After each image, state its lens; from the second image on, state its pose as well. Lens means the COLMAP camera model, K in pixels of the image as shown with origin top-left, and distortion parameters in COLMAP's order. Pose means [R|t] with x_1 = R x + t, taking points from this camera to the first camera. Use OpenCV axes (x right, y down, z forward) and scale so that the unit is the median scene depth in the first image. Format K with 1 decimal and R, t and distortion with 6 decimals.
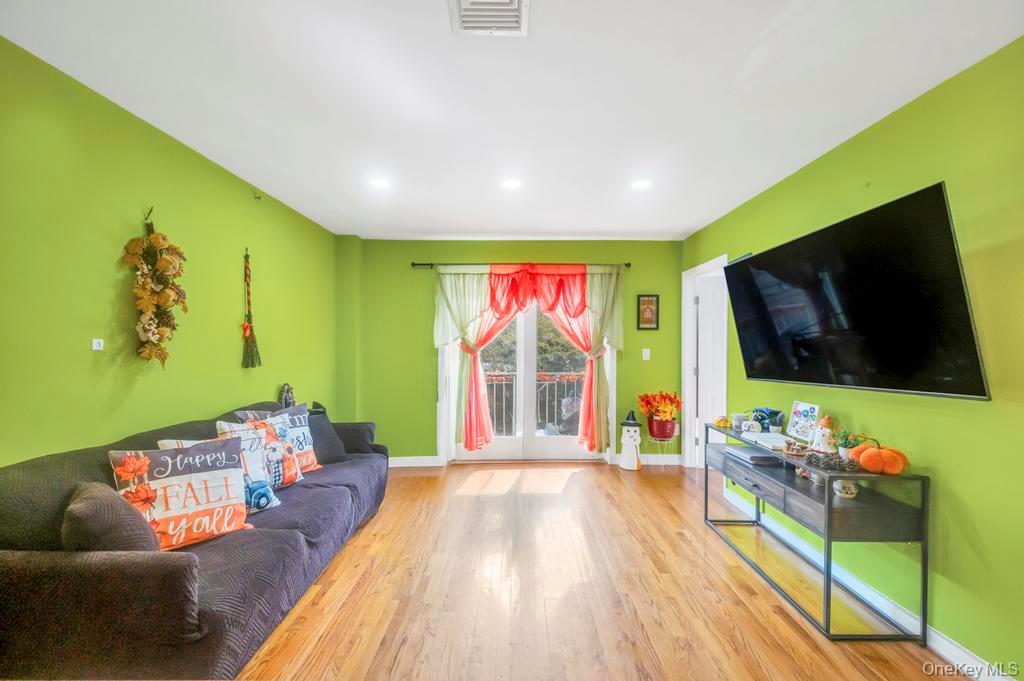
lens RADIAL K [[401.0, 0, 505.7], [0, 401.0, 342.8], [0, 0, 1]] dist [0.000097, 0.000201]
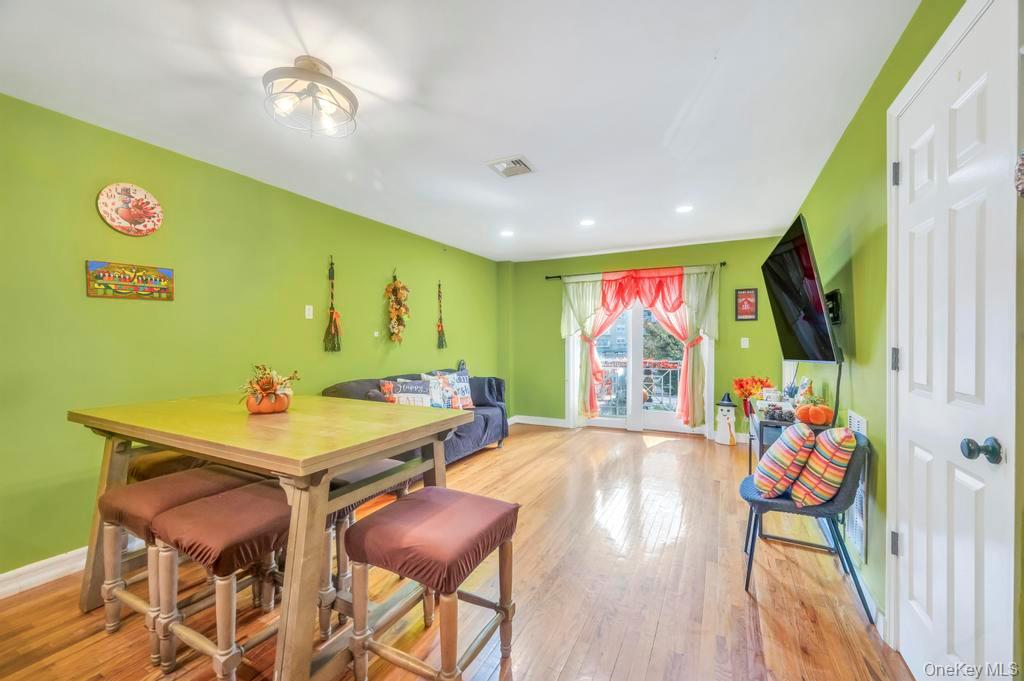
lens RADIAL K [[401.0, 0, 513.4], [0, 401.0, 340.5], [0, 0, 1]] dist [0.000097, 0.000201]
pose [[0.891244, -0.004691, -0.453499, 0.432890], [0.005368, 0.999986, 0.000205, 0.027977], [0.453491, -0.002617, 0.891257, -0.412417]]
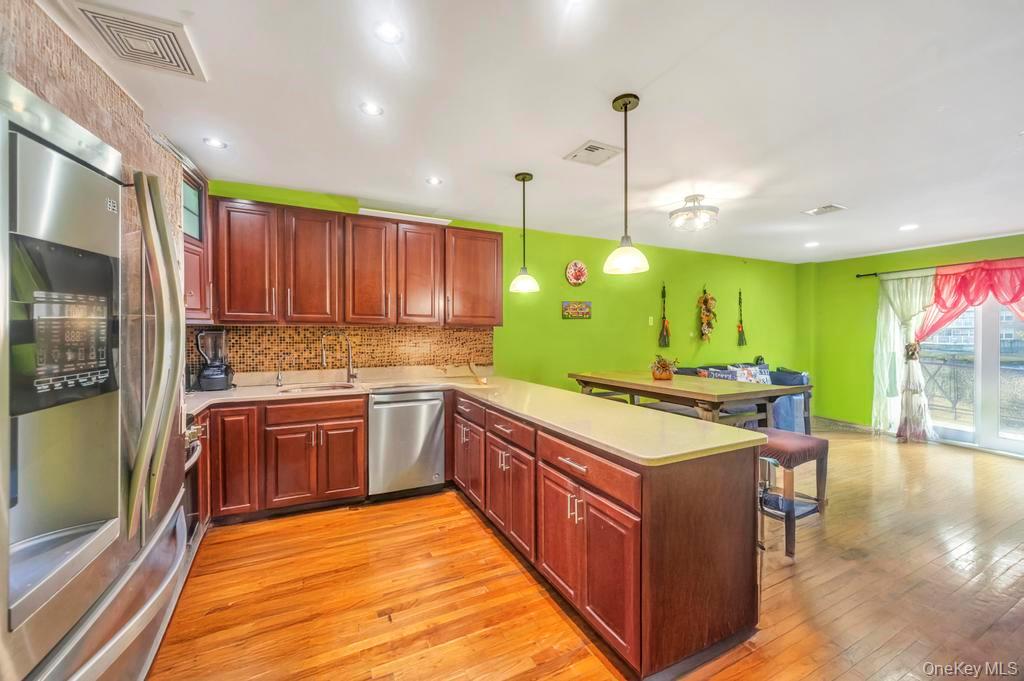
lens RADIAL K [[401.0, 0, 513.2], [0, 401.0, 340.7], [0, 0, 1]] dist [0.000097, 0.000201]
pose [[0.453205, 0.008204, -0.891369, 0.688975], [0.005149, 0.999917, 0.011821, 0.004456], [0.891392, -0.009947, 0.453125, -1.012099]]
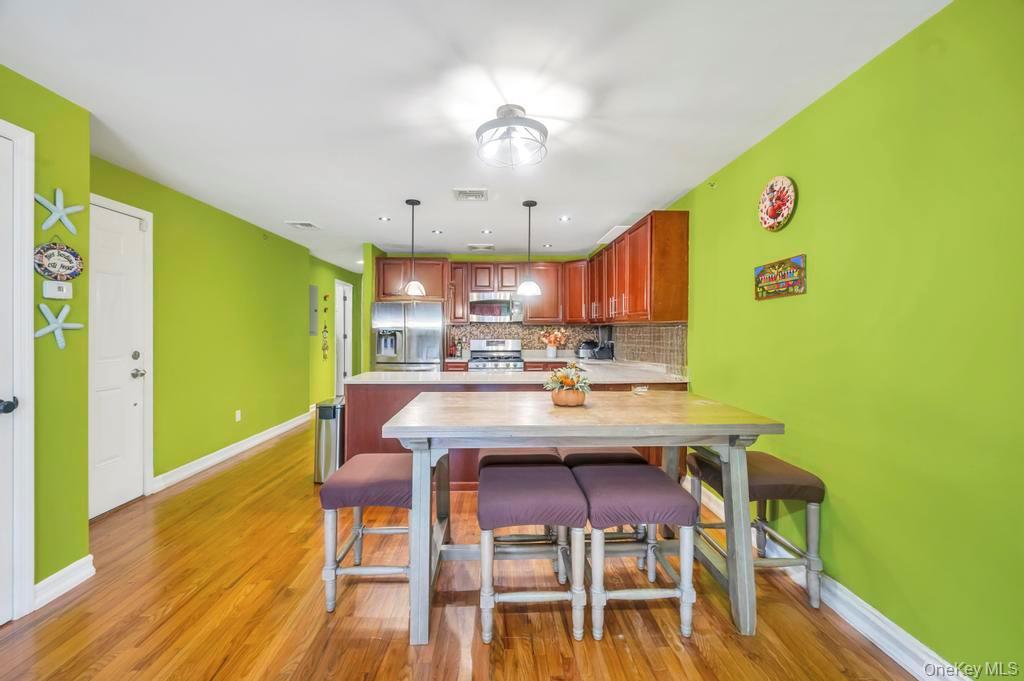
lens RADIAL K [[401.0, 0, 506.4], [0, 401.0, 332.8], [0, 0, 1]] dist [0.000097, 0.000201]
pose [[-0.999226, -0.017919, -0.035013, -0.106725], [-0.018143, 0.999817, 0.006092, 0.011706], [0.034897, 0.006723, -0.999368, 0.779618]]
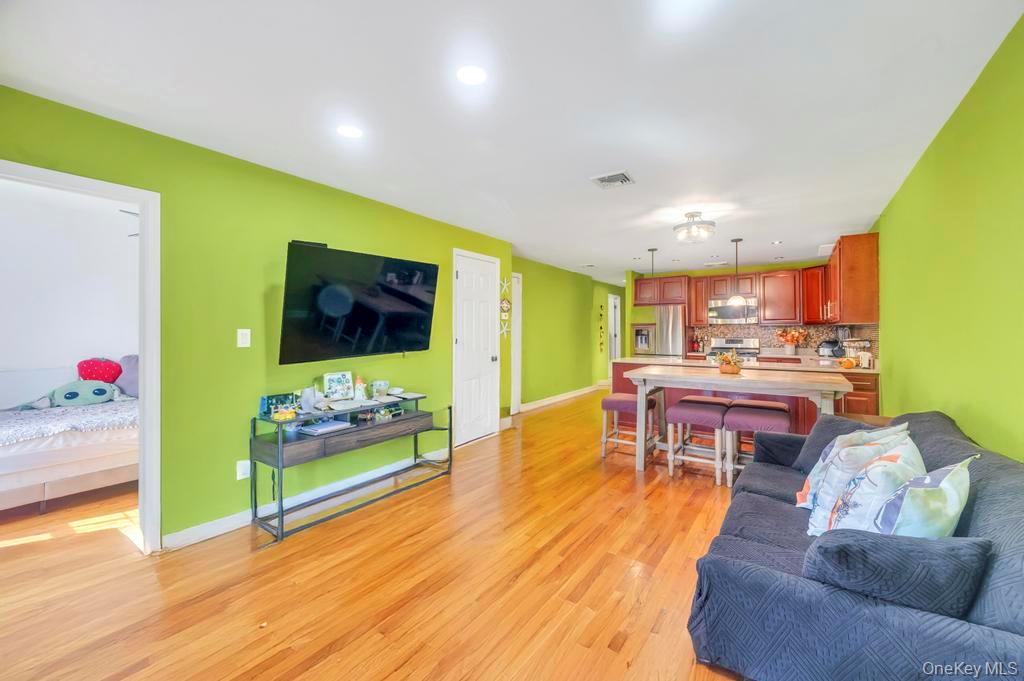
lens RADIAL K [[401.0, 0, 512.2], [0, 401.0, 331.1], [0, 0, 1]] dist [0.000097, 0.000201]
pose [[-0.819899, -0.014602, 0.572321, -0.430774], [-0.010697, 0.999891, 0.010185, 0.004902], [-0.572408, 0.002228, -0.819966, 1.555908]]
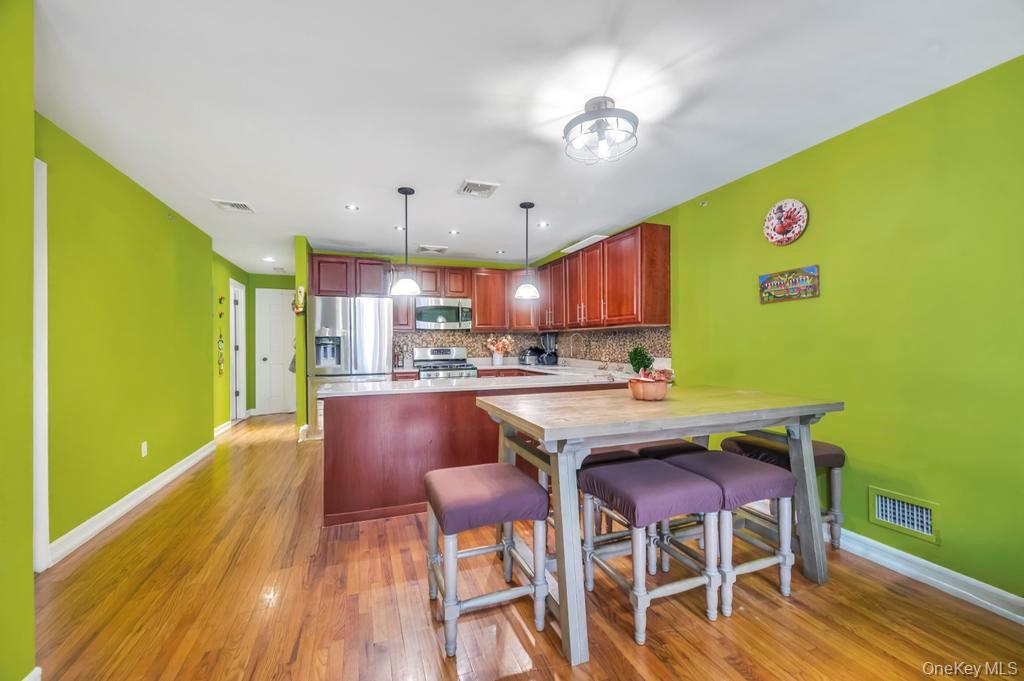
lens RADIAL K [[401.0, 0, 499.4], [0, 401.0, 344.6], [0, 0, 1]] dist [0.000097, 0.000201]
pose [[-0.939215, -0.009255, -0.343205, 0.298370], [-0.008914, 0.999957, -0.002572, 0.048832], [0.343214, 0.000643, -0.939257, 0.655184]]
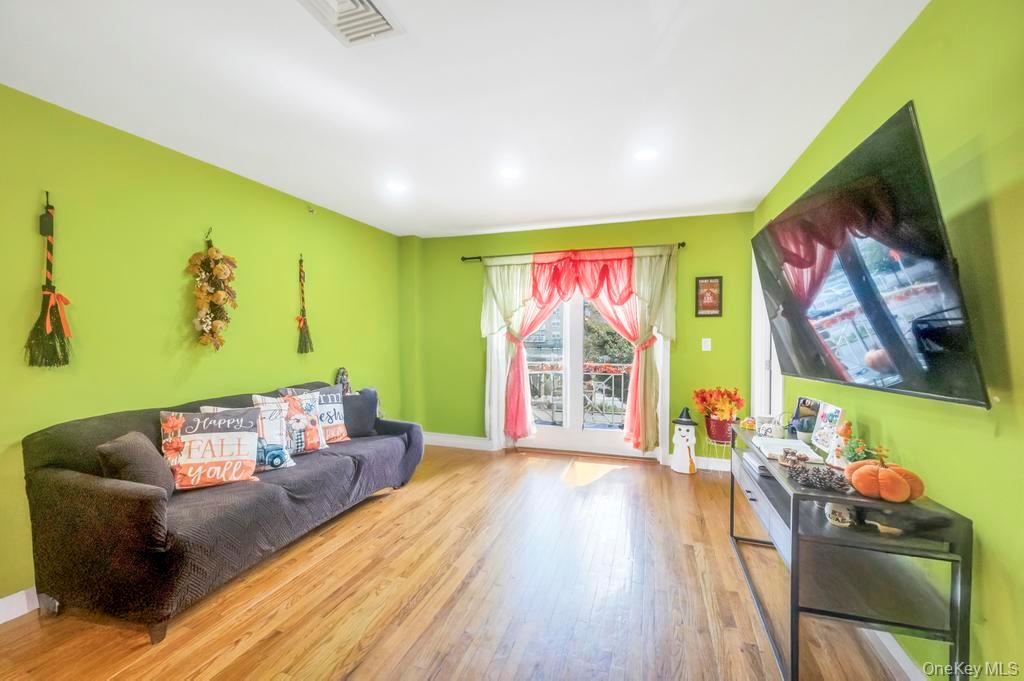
lens RADIAL K [[401.0, 0, 513.4], [0, 401.0, 340.0], [0, 0, 1]] dist [0.000097, 0.000201]
pose [[0.951046, 0.000925, -0.309049, 0.334795], [0.003332, 0.999907, 0.013247, 0.008376], [0.309032, -0.013628, 0.950954, 0.046230]]
